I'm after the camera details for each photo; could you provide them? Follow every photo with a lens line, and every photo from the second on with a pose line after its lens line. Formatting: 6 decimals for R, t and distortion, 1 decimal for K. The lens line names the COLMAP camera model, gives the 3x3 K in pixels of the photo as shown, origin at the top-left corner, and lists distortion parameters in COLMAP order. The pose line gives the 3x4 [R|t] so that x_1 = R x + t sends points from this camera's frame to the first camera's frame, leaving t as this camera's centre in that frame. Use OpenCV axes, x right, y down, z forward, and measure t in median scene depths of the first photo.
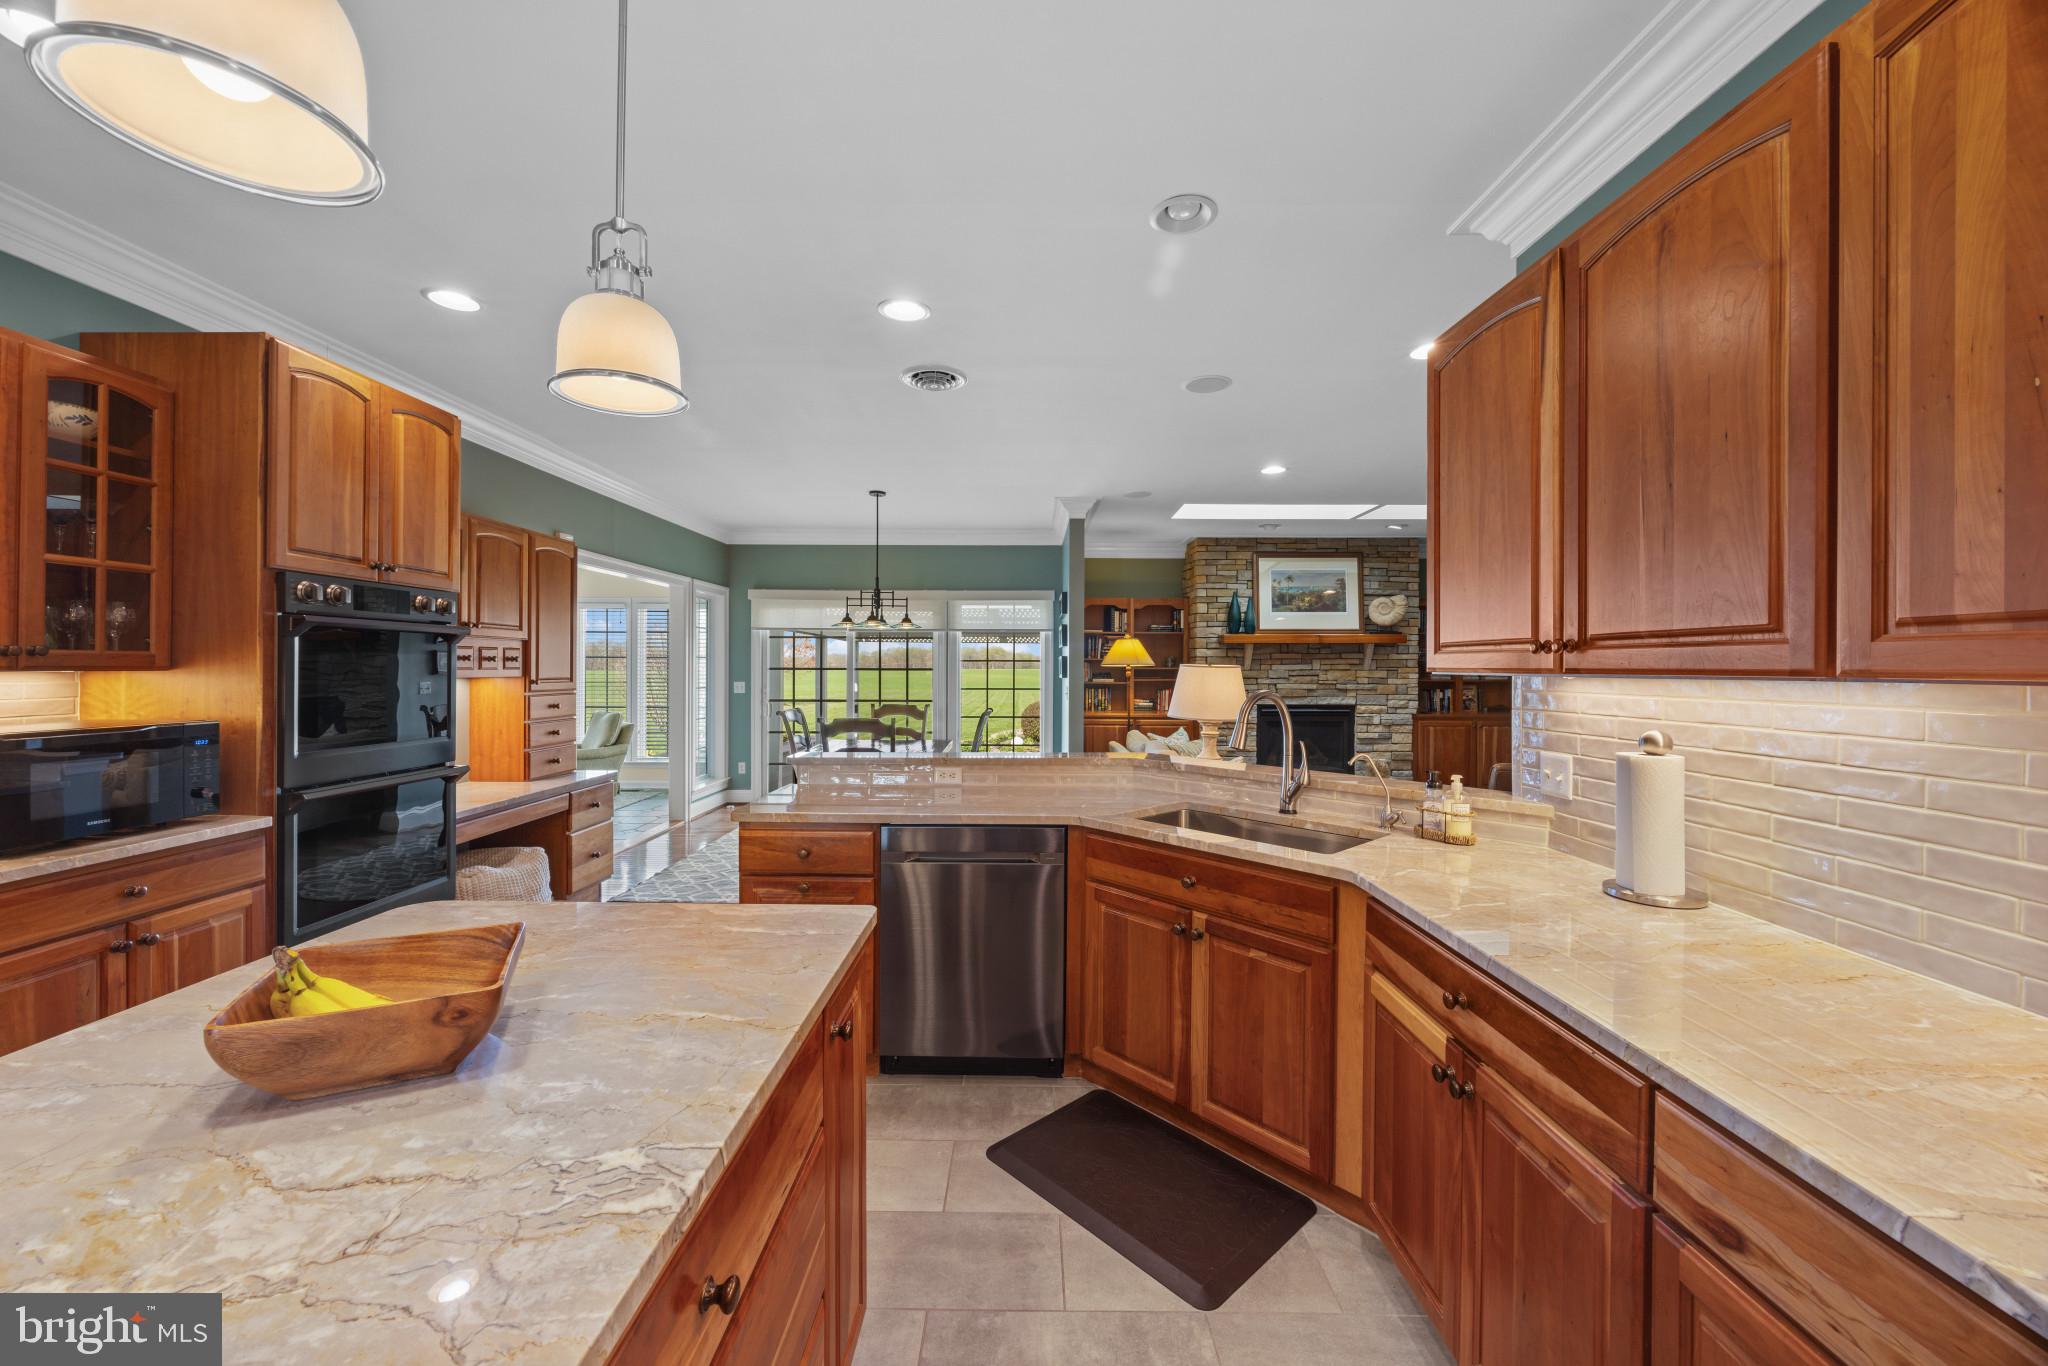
lens RADIAL K [[775.8, 0, 1022.9], [0, 775.8, 666.3], [0, 0, 1]] dist [0.000610, 0.000239]
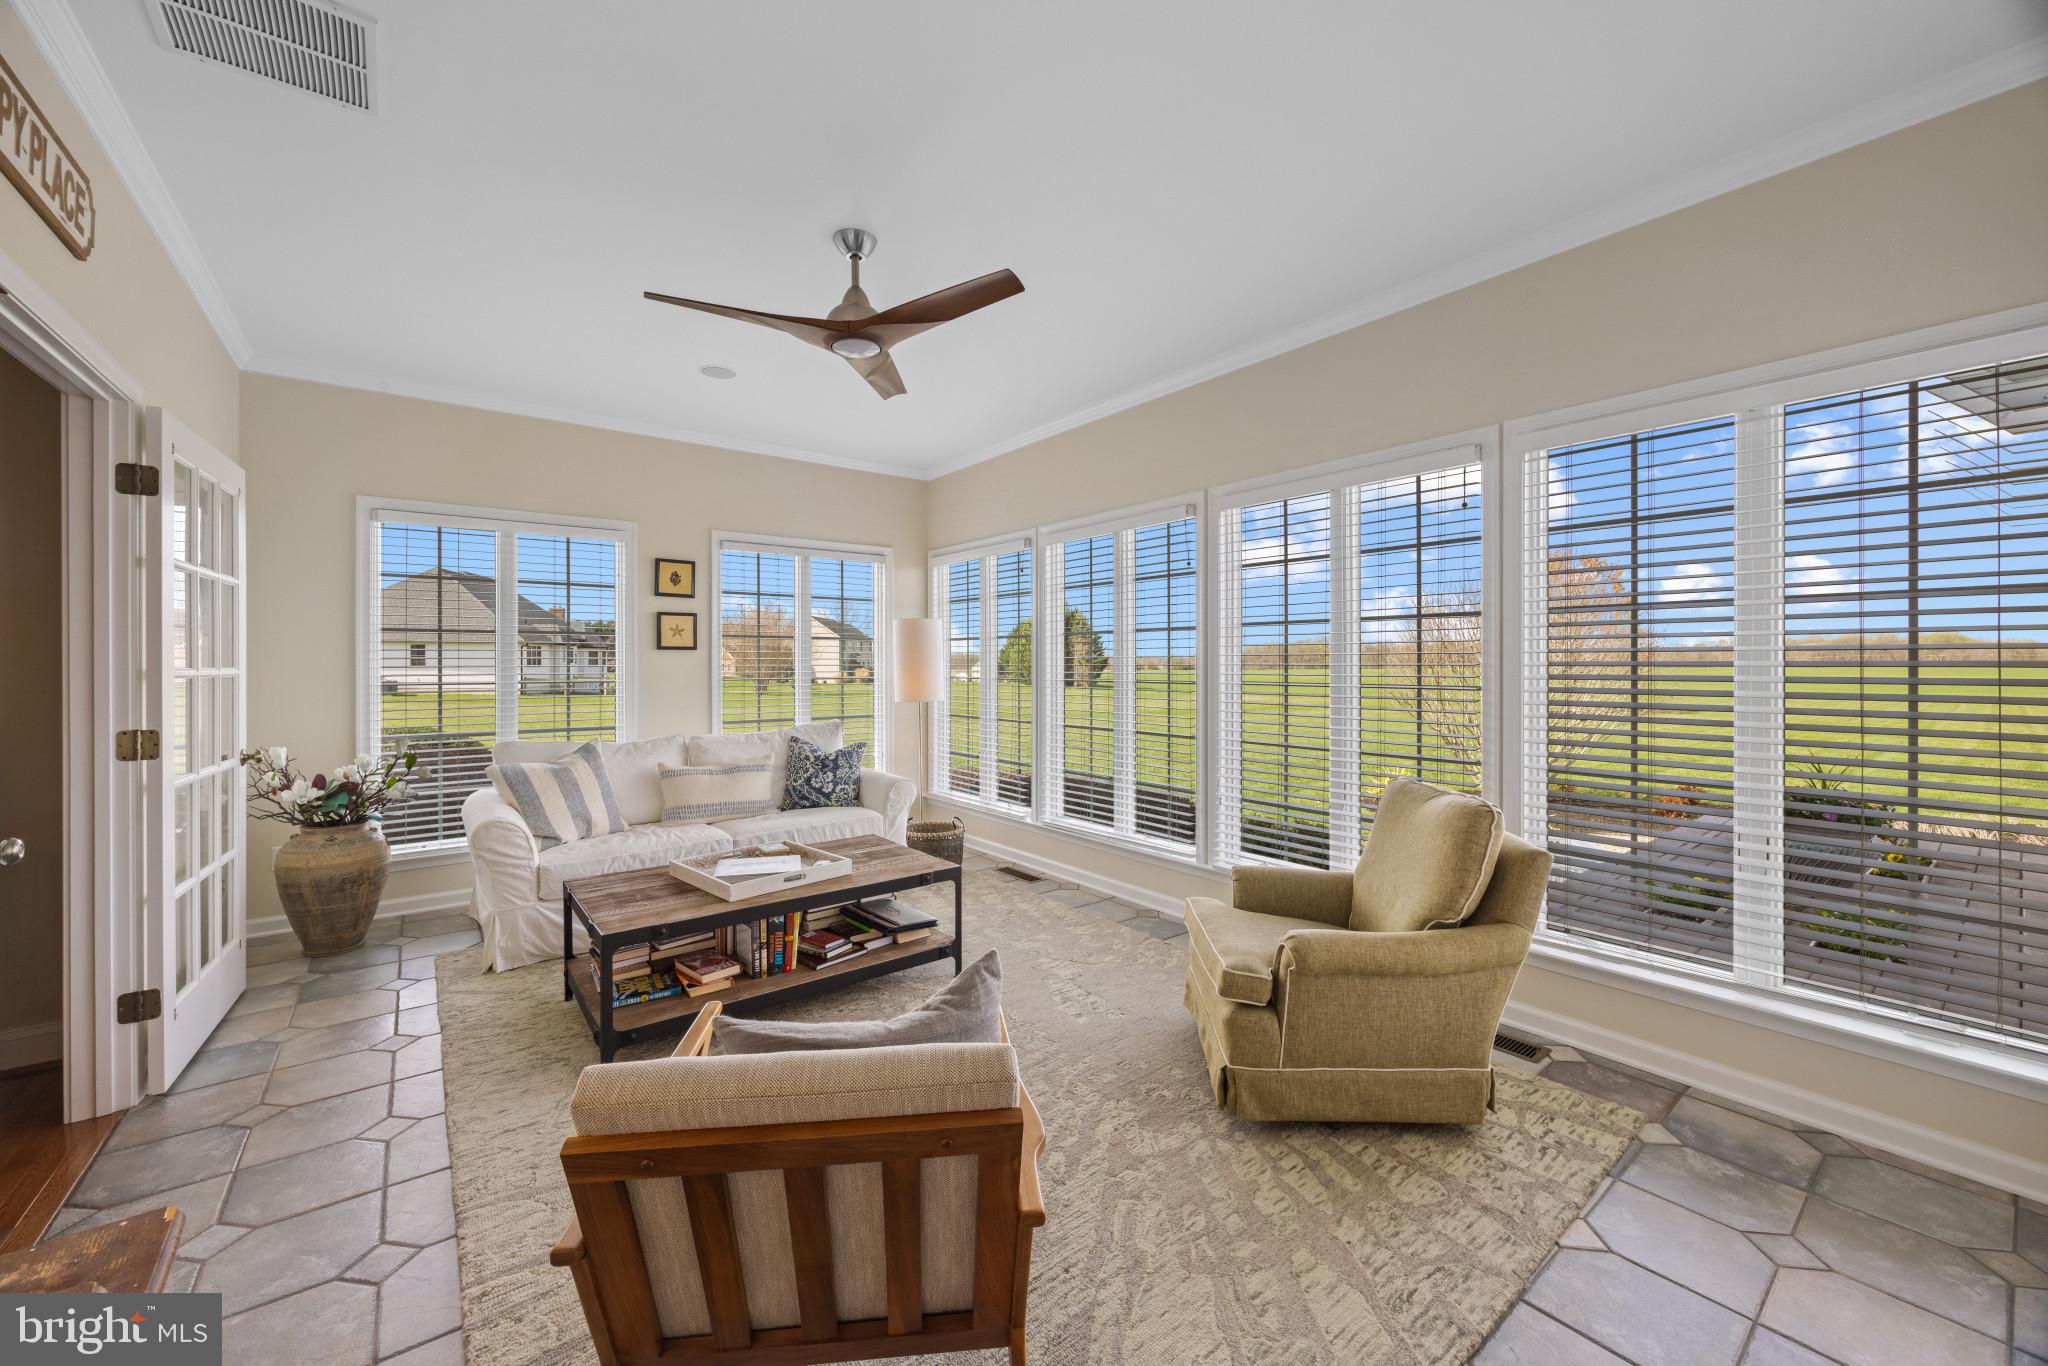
lens RADIAL K [[772.5, 0, 1025.0], [0, 772.5, 676.0], [0, 0, 1]] dist [0.000600, 0.000031]
pose [[0.628363, 0.008254, -0.777877, -0.416812], [0.004949, 0.999881, 0.014607, 0.010646], [0.777905, -0.013028, 0.628247, 0.713109]]
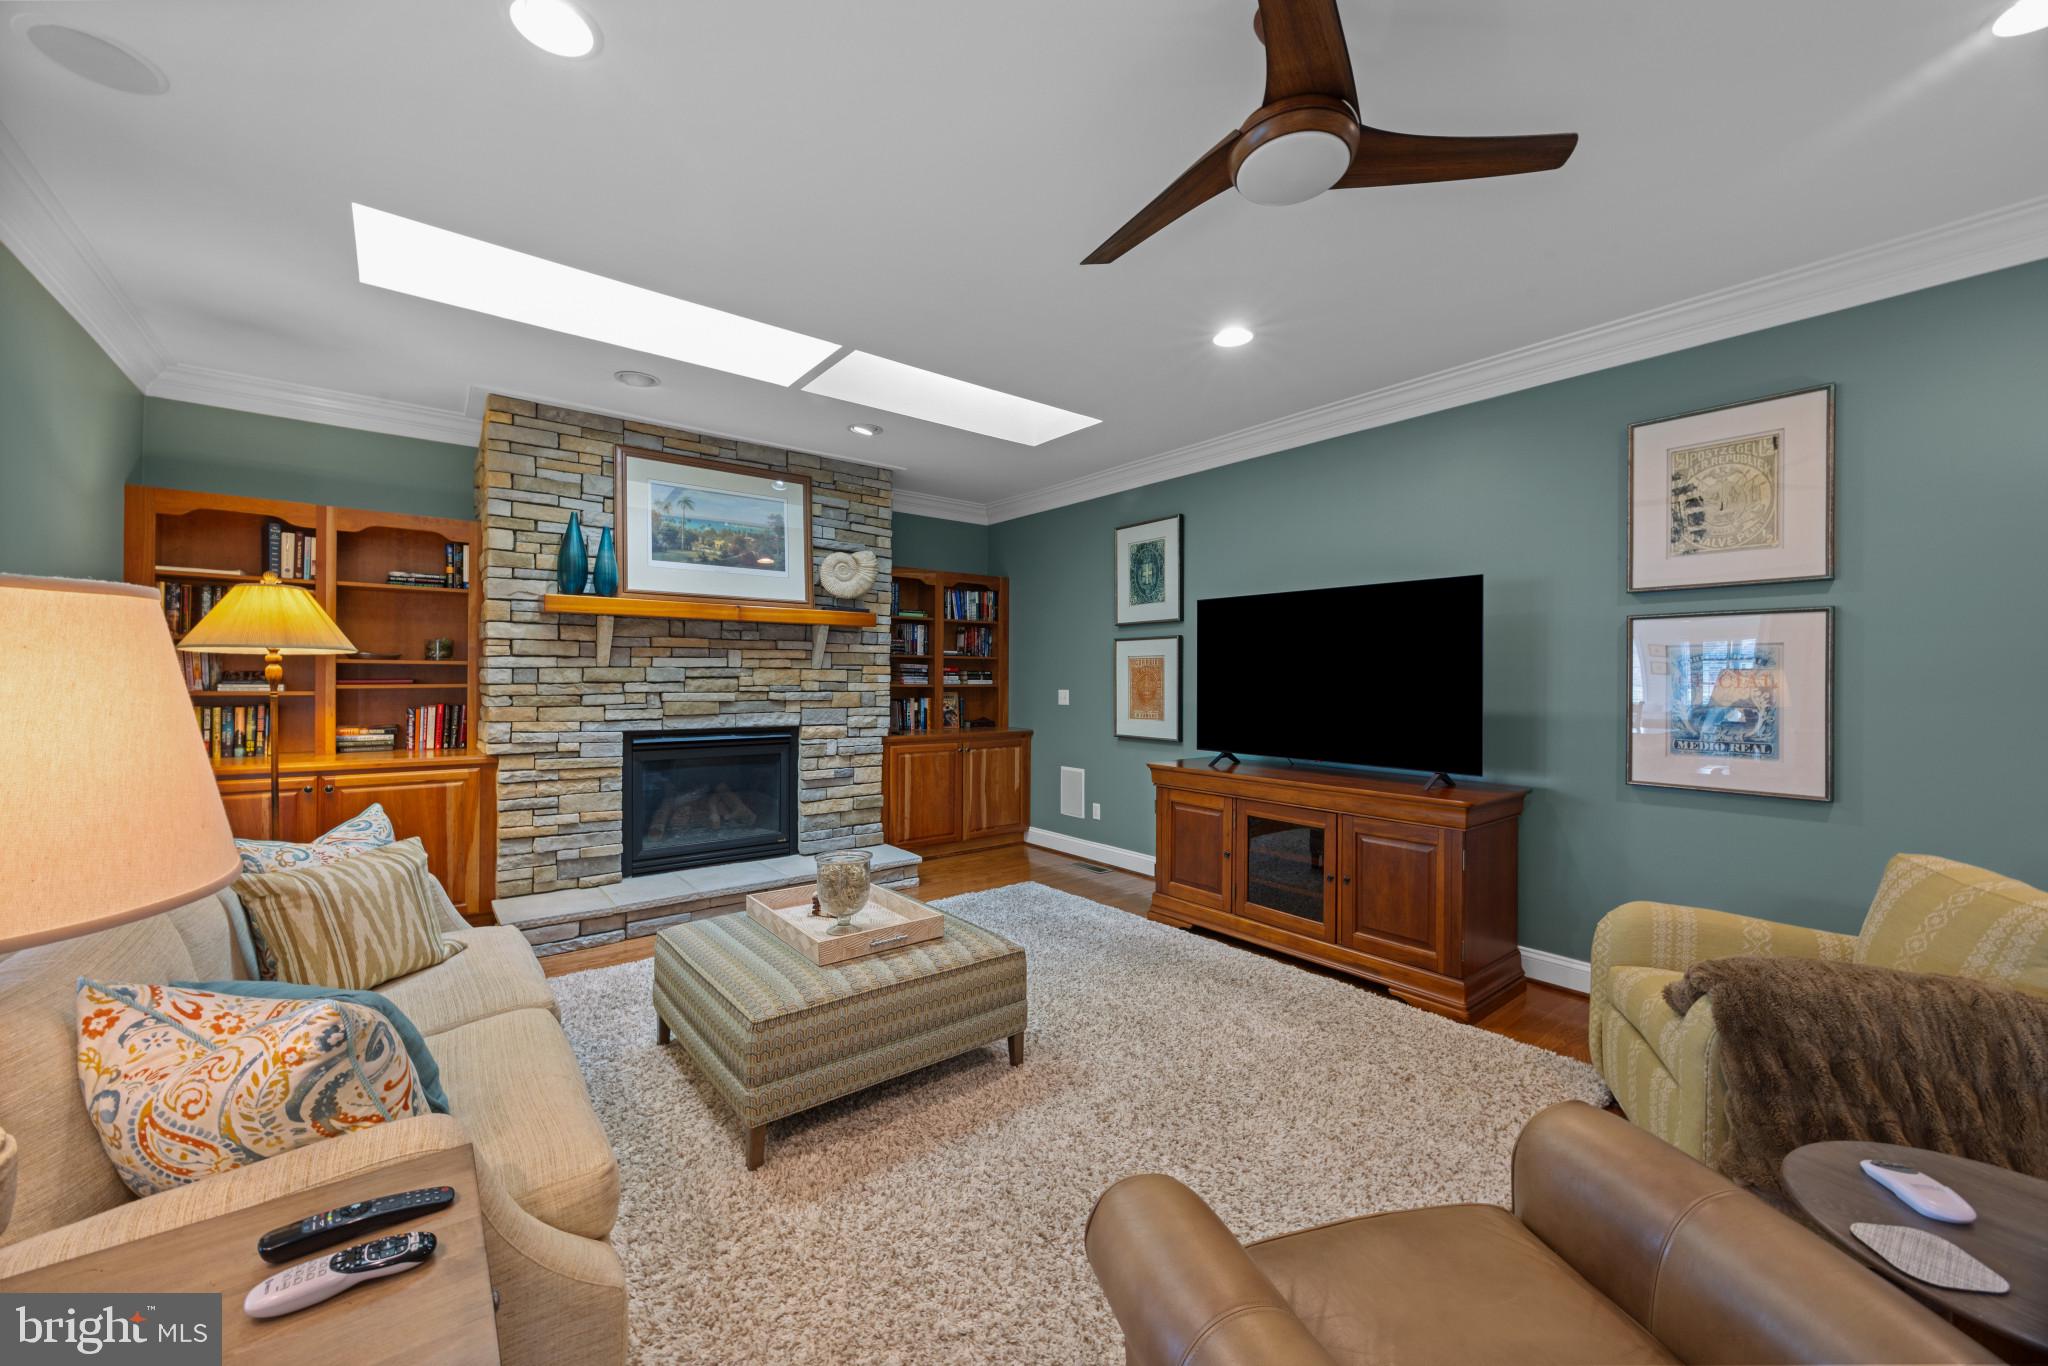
lens RADIAL K [[778.0, 0, 1014.5], [0, 778.0, 682.4], [0, 0, 1]] dist [0.000635, 0.000072]
pose [[0.783558, -0.001463, 0.621317, 0.181745], [-0.003748, 0.999968, 0.007082, 0.010637], [-0.621308, -0.007878, 0.783527, 0.417606]]
